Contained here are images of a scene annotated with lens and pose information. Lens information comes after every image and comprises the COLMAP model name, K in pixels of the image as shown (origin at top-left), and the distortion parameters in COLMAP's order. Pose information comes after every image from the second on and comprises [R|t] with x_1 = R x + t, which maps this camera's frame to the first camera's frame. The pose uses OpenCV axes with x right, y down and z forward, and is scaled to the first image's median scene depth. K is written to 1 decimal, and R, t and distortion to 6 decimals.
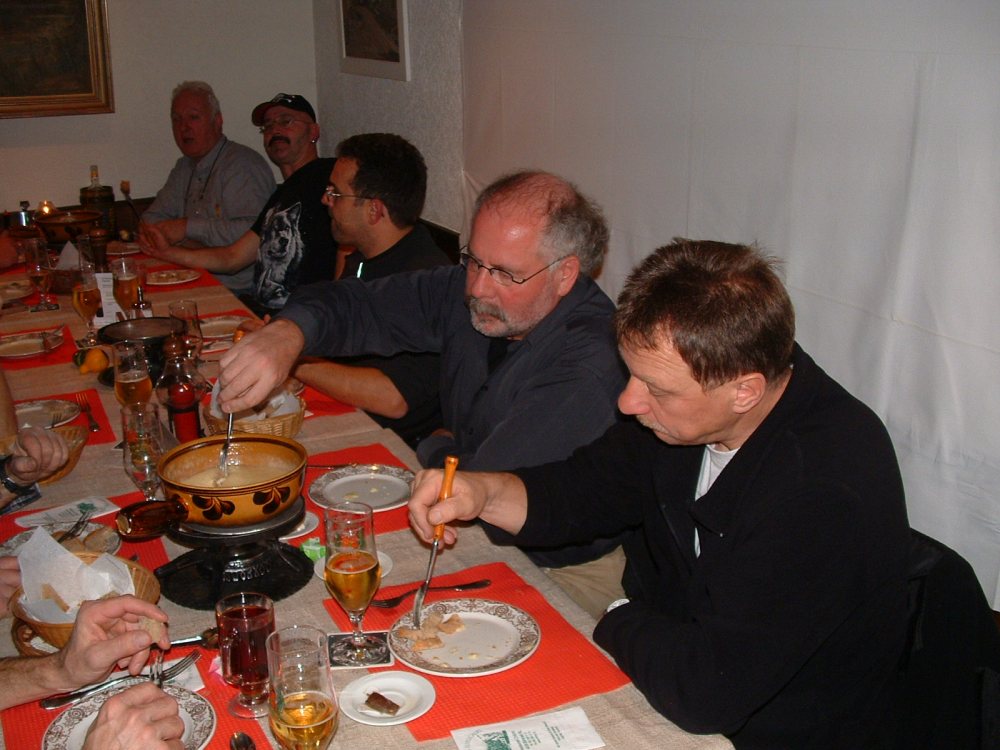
lens RADIAL K [[1220.3, 0, 499.3], [0, 1220.3, 417.4], [0, 0, 1]] dist [-0.254299, 0.397656]
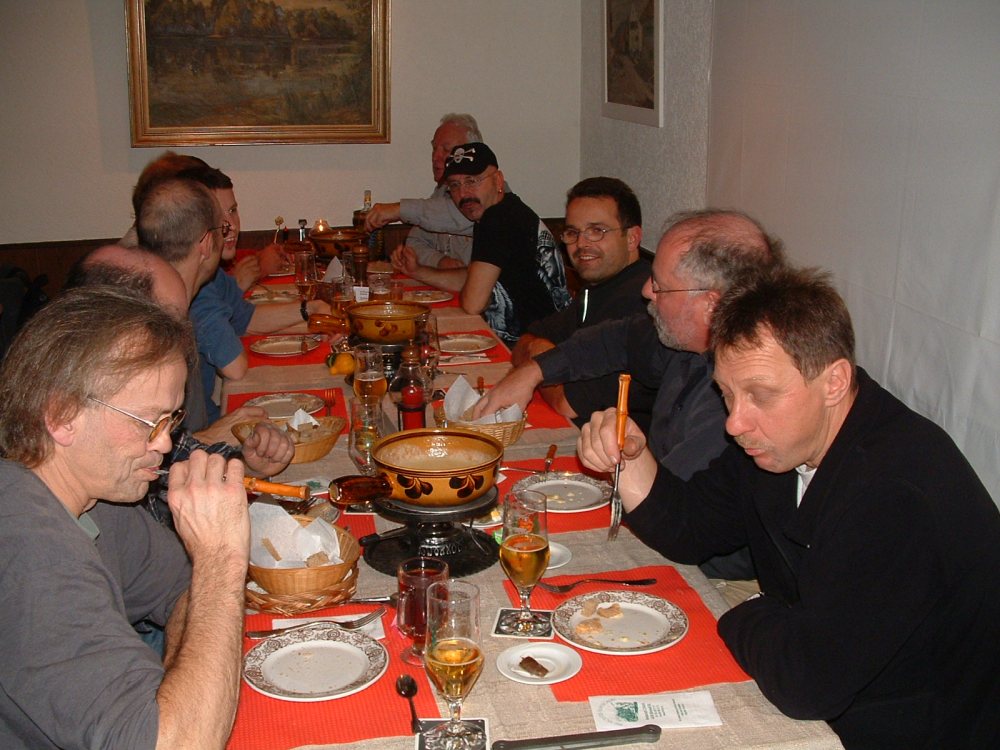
lens RADIAL K [[1220.3, 0, 499.3], [0, 1220.3, 417.4], [0, 0, 1]] dist [-0.254299, 0.397656]
pose [[0.971905, 0.083014, -0.220250, 0.084472], [-0.091222, 0.995455, -0.027345, 0.031942], [0.216979, 0.046668, 0.975060, -0.103217]]
